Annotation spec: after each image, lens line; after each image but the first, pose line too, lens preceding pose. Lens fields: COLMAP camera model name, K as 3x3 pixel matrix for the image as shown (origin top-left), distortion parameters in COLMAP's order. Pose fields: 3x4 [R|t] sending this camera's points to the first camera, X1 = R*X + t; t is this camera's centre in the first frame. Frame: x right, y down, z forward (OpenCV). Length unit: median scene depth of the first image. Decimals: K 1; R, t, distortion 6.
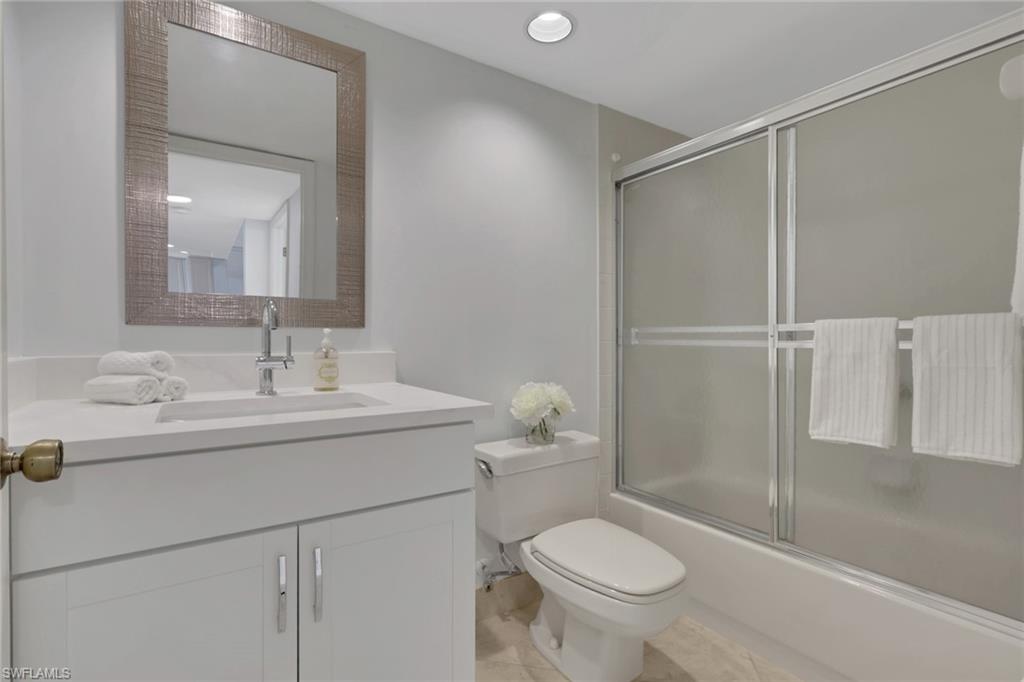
lens RADIAL K [[484.5, 0, 512.0], [0, 484.5, 341.0], [0, 0, 1]] dist [-0.000216, -0.000090]
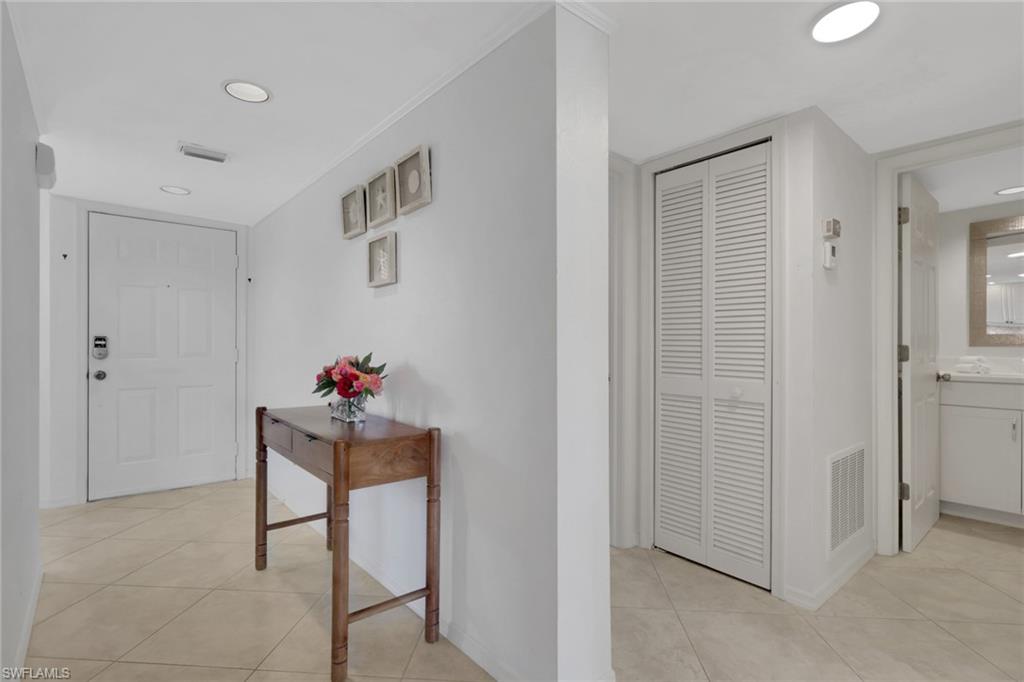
lens RADIAL K [[484.5, 0, 512.0], [0, 484.5, 341.0], [0, 0, 1]] dist [-0.000216, -0.000090]
pose [[0.106143, -0.007759, -0.994321, 2.031558], [-0.008458, 0.999926, -0.008706, -0.024644], [0.994315, 0.009334, 0.106070, -2.300567]]
